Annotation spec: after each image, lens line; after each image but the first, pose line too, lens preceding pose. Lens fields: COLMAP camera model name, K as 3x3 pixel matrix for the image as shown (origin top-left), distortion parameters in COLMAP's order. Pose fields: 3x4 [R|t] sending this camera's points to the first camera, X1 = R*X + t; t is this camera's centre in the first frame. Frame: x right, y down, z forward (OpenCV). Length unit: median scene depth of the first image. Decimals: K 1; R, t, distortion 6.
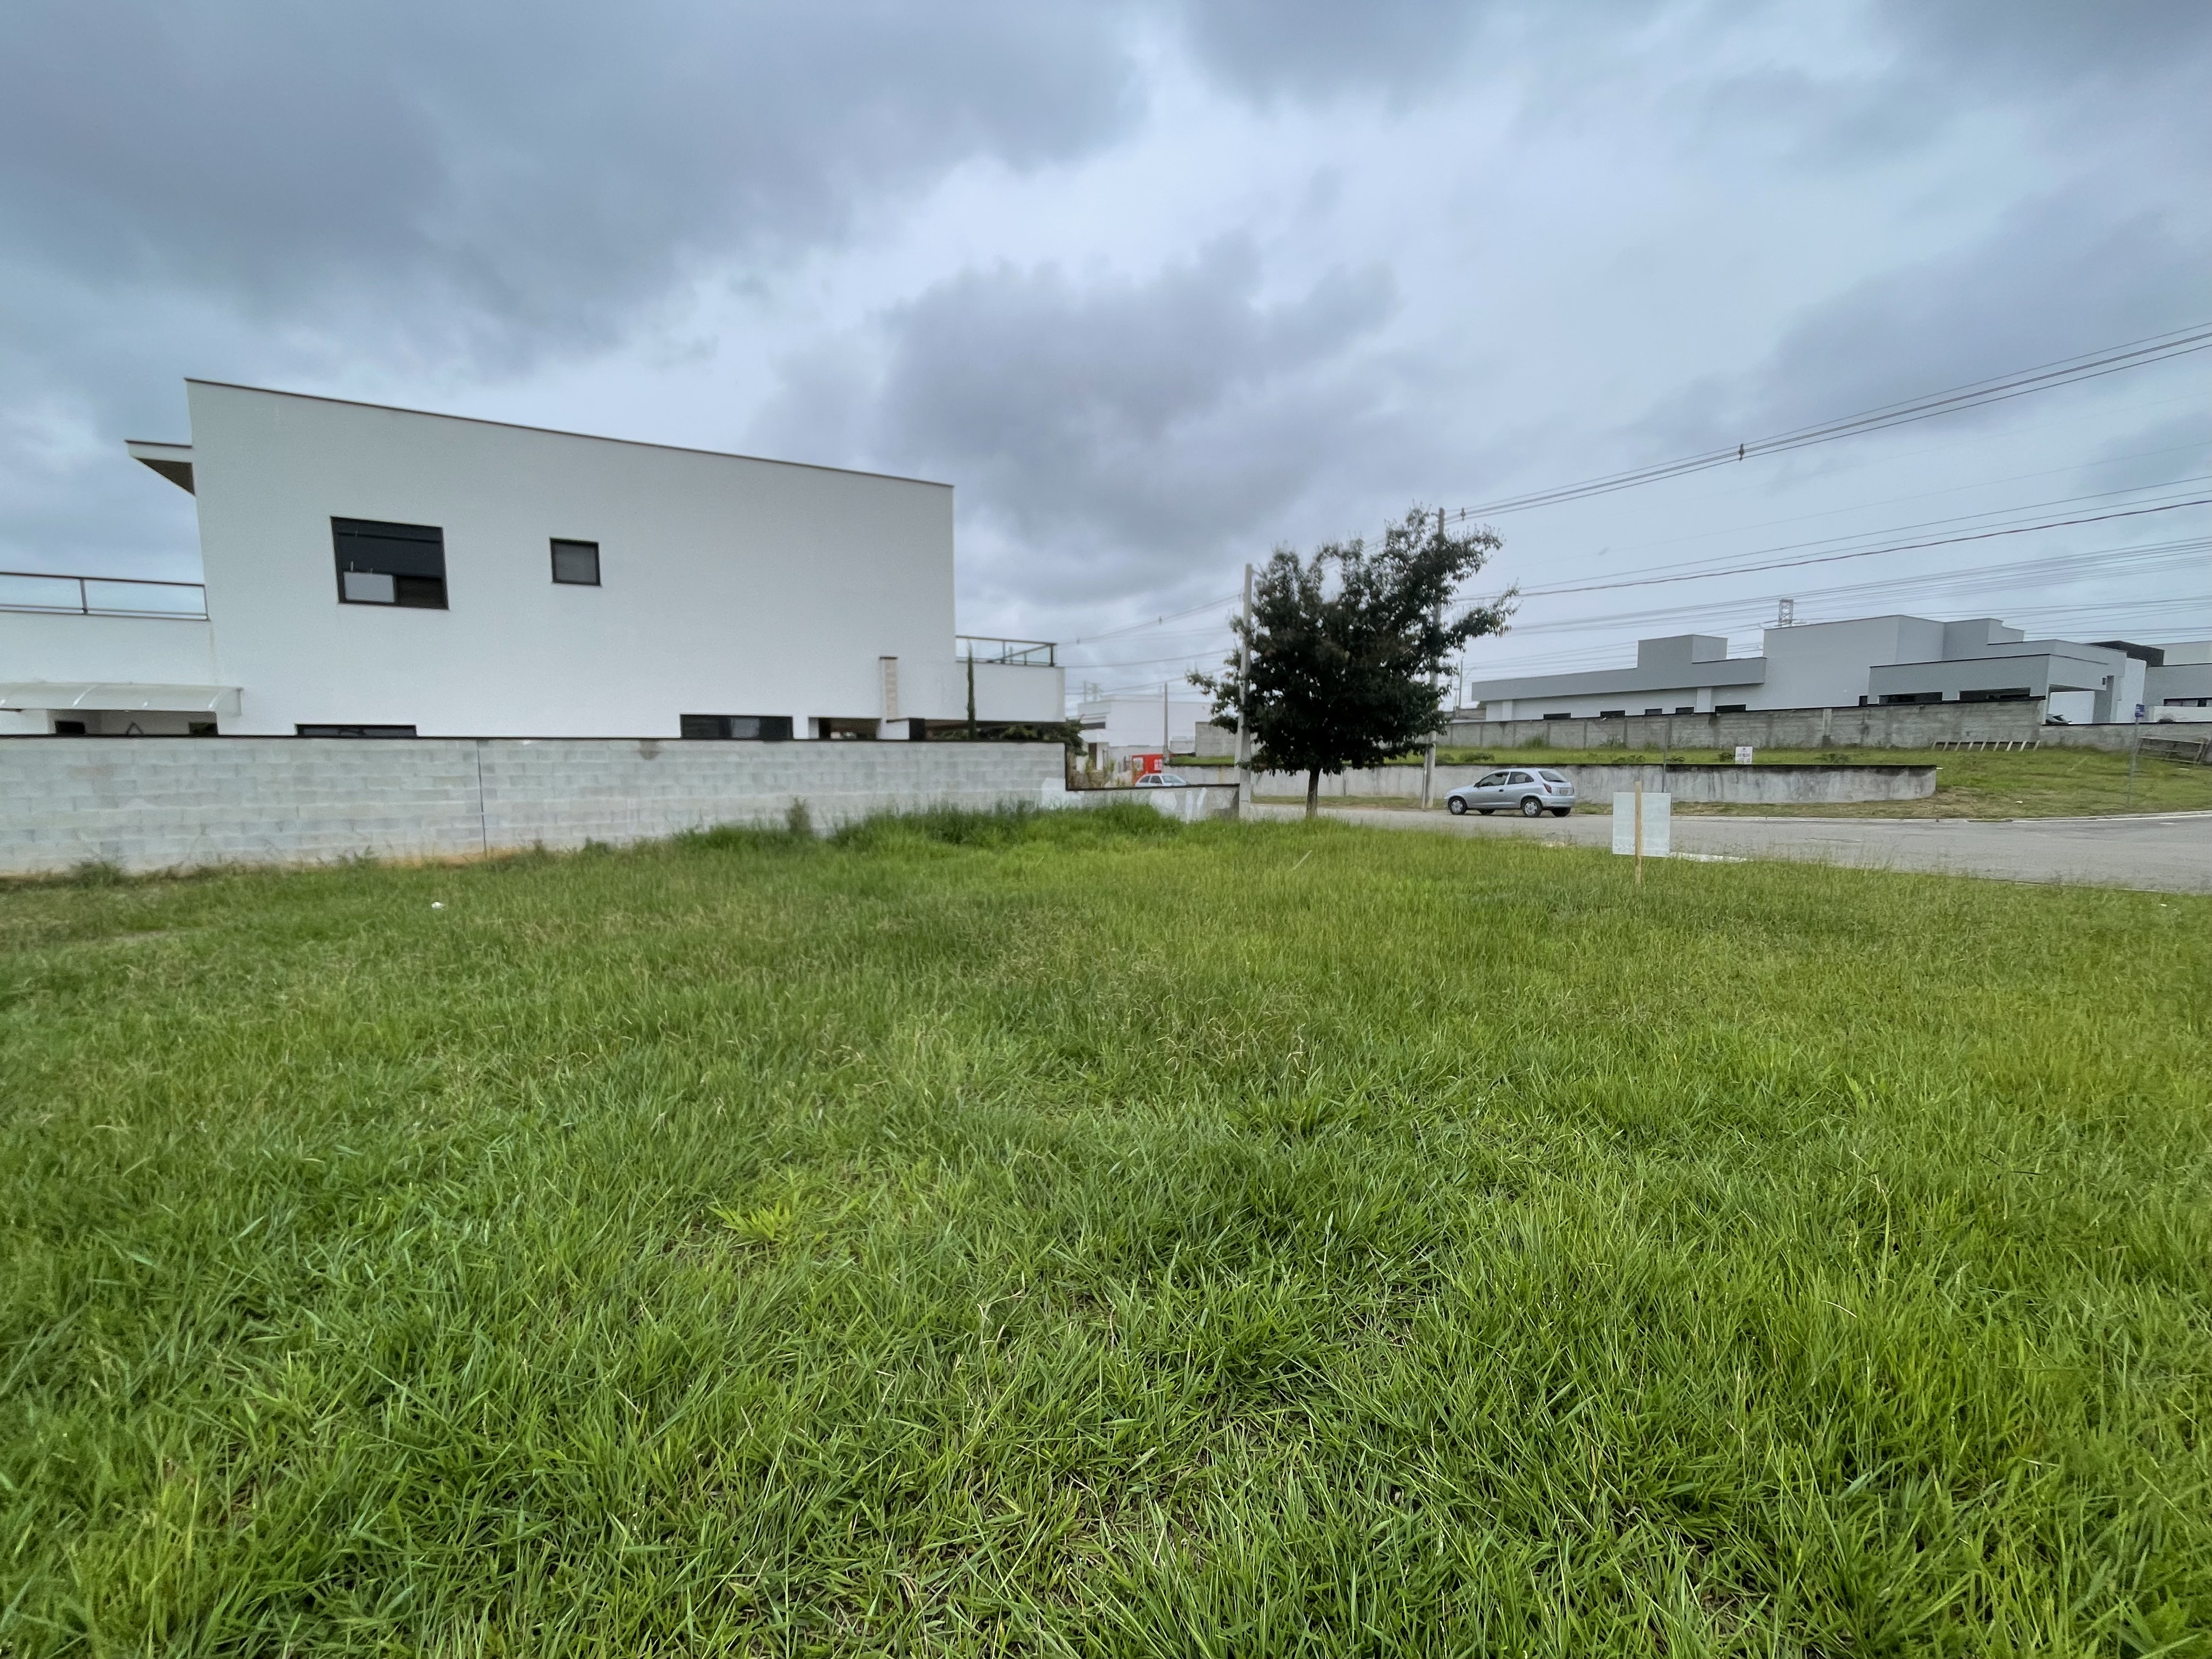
lens RADIAL K [[897.9, 0, 1091.0], [0, 897.9, 840.3], [0, 0, 1]] dist [0.000813, 0.002694]
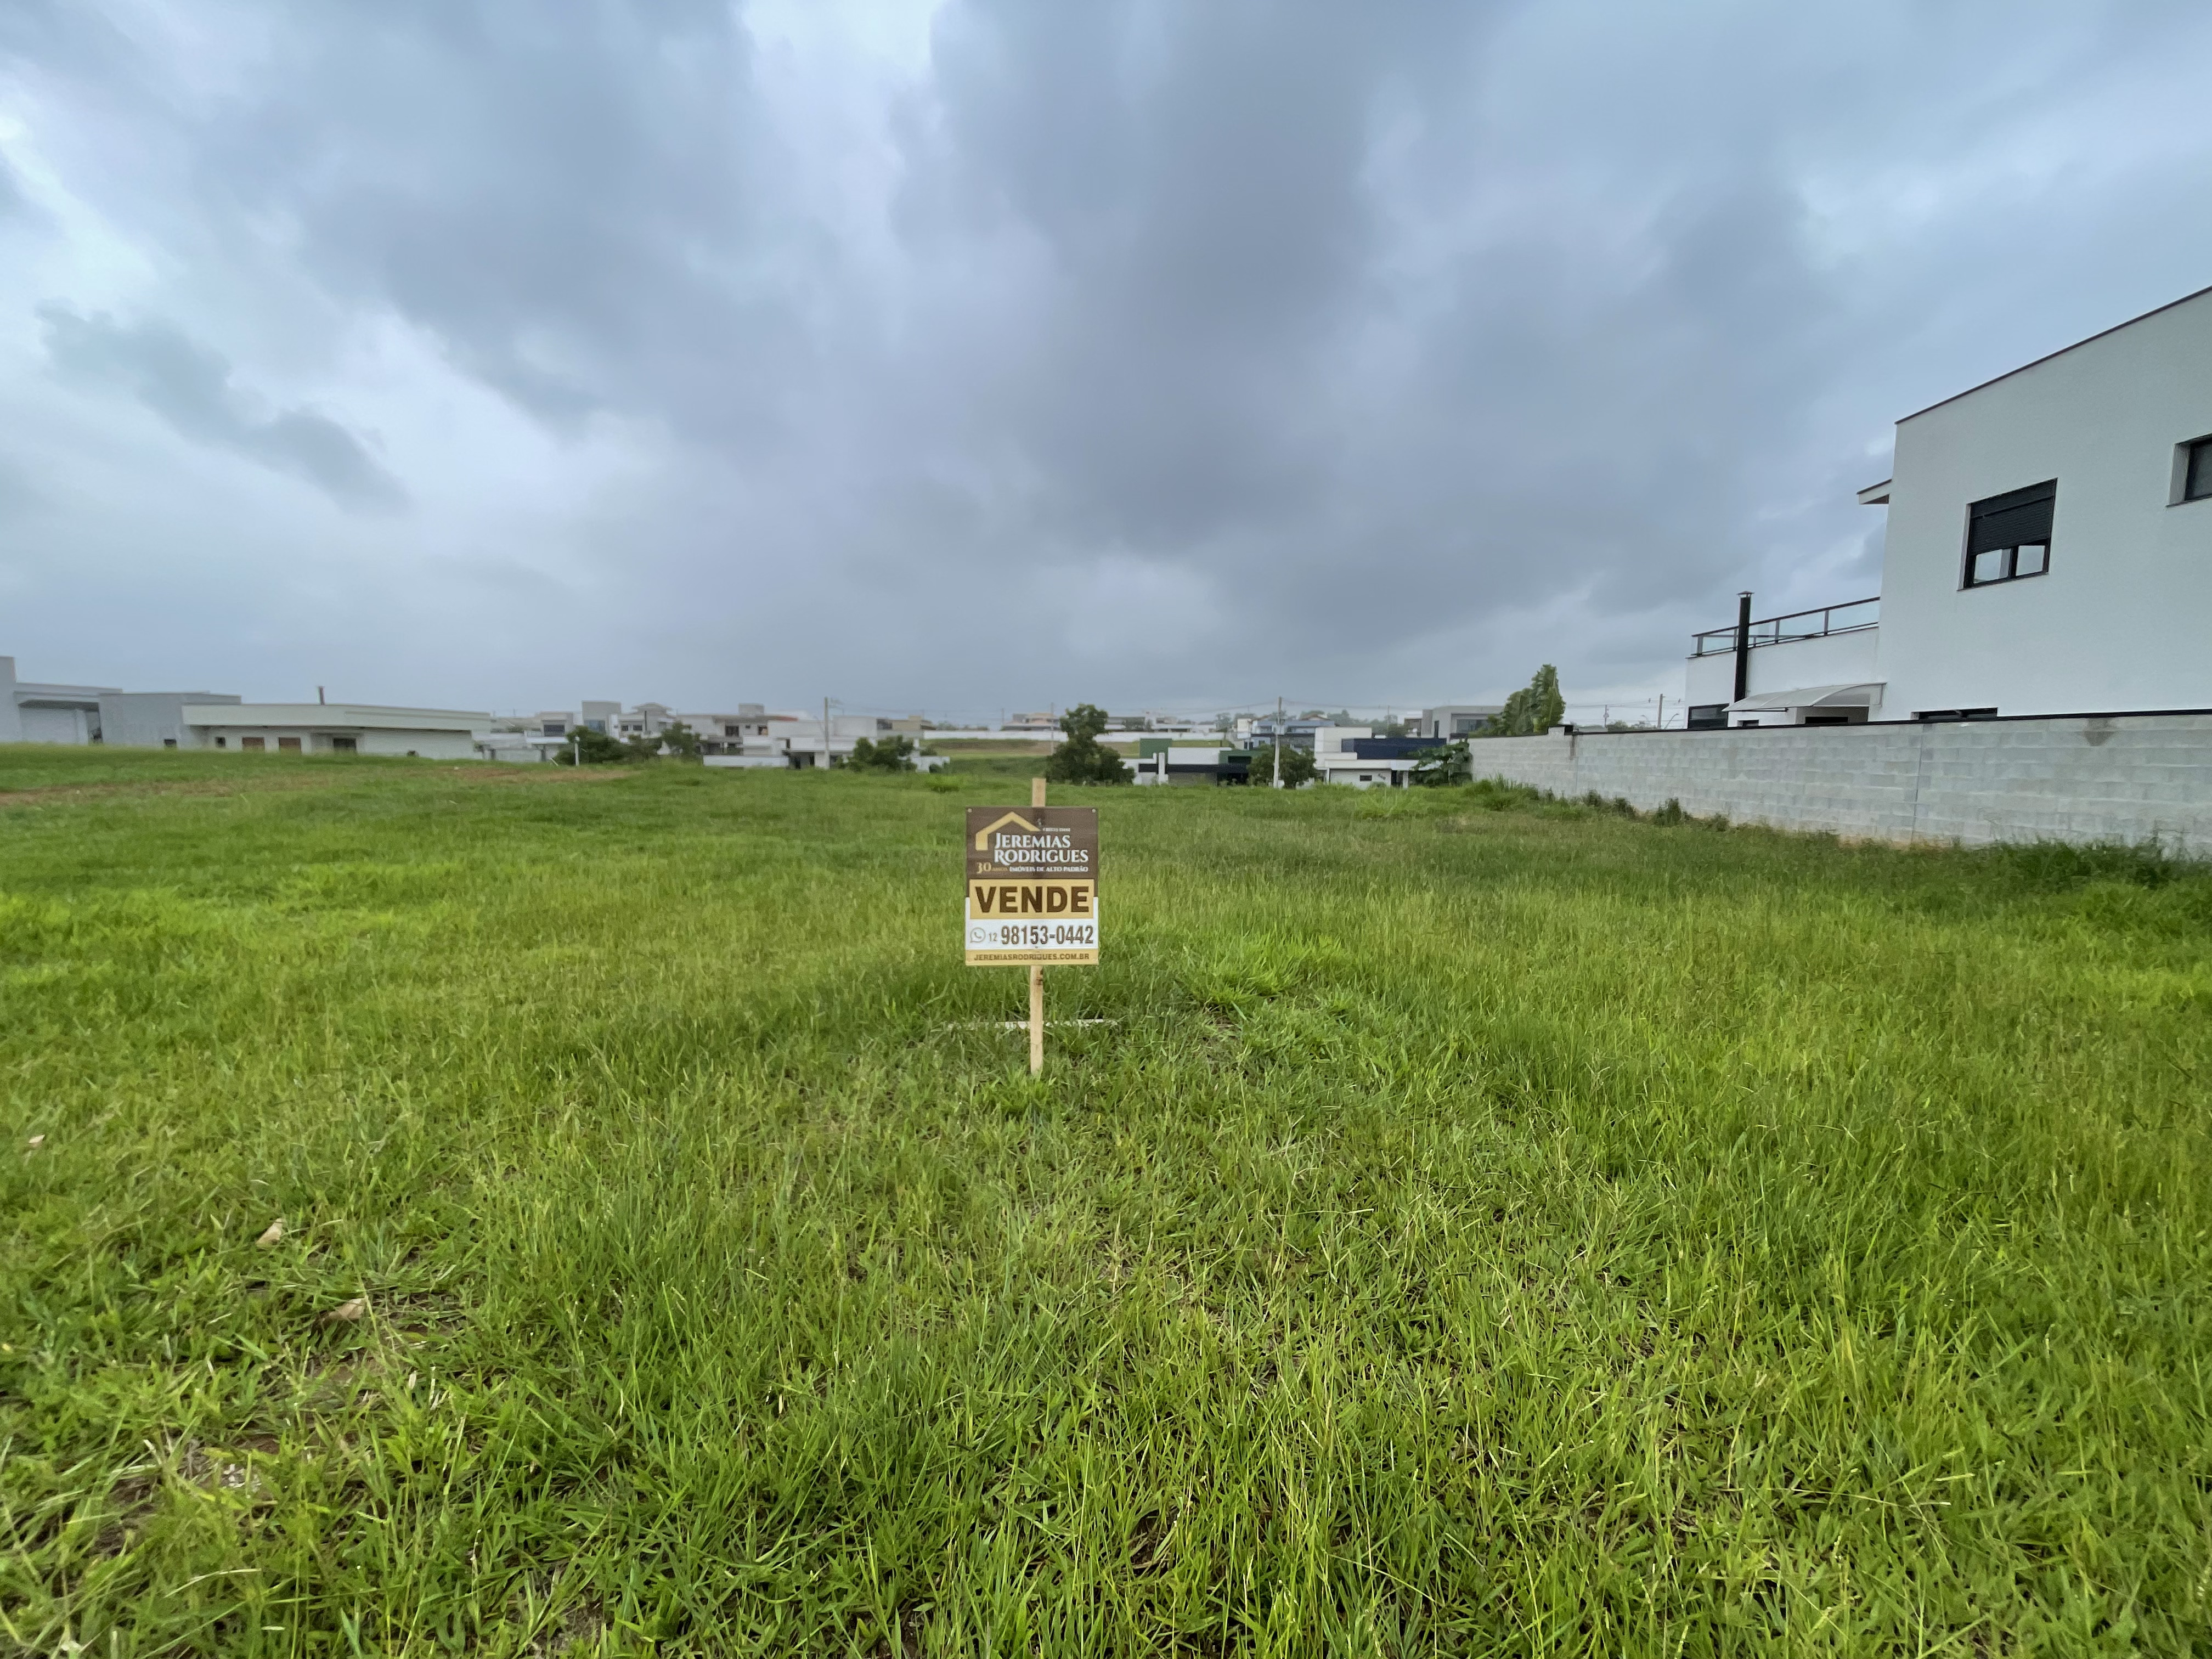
lens RADIAL K [[896.1, 0, 1091.0], [0, 896.1, 846.8], [0, 0, 1]] dist [0.003567, 0.001081]
pose [[-0.506481, 0.099886, -0.856446, 0.505204], [-0.065583, 0.985928, 0.153771, -0.062631], [0.859753, 0.134051, -0.492803, 0.637257]]
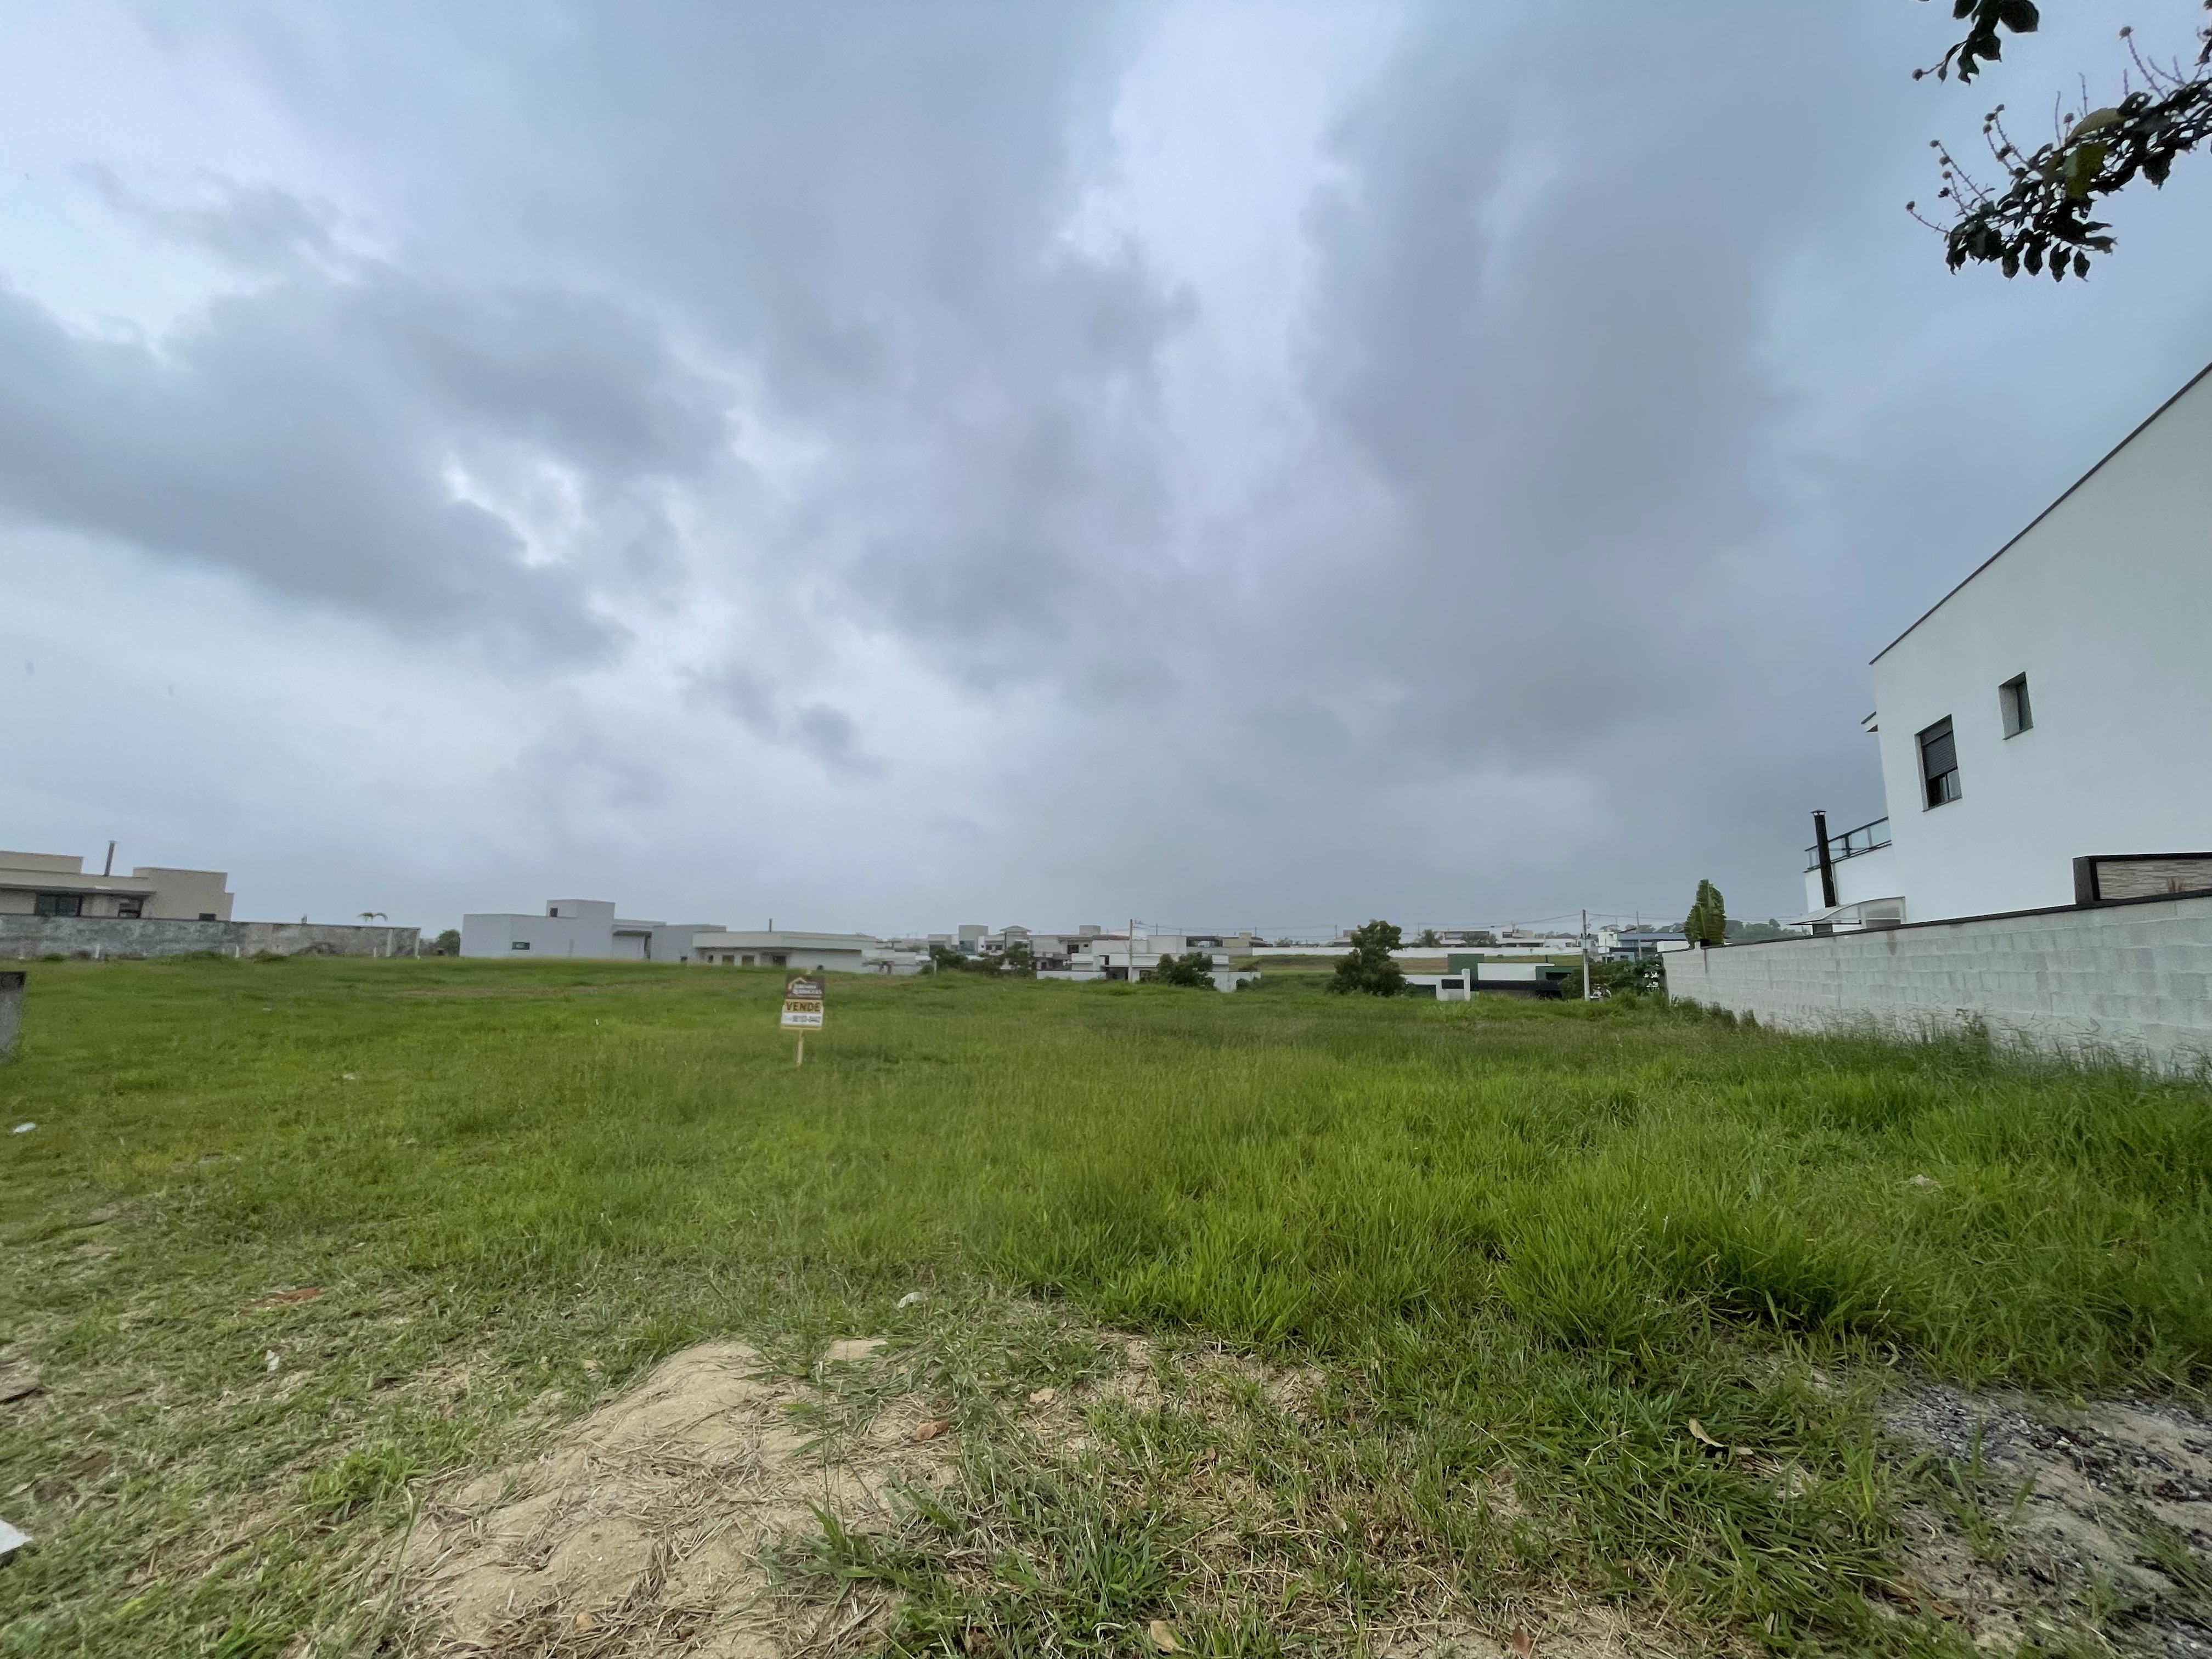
lens RADIAL K [[897.9, 0, 1091.0], [0, 897.9, 840.3], [0, 0, 1]] dist [0.000813, 0.002694]
pose [[-0.792748, -0.079061, -0.604401, 0.566893], [-0.044979, 0.996437, -0.071349, -0.093104], [0.607888, -0.029376, -0.793479, 1.119337]]
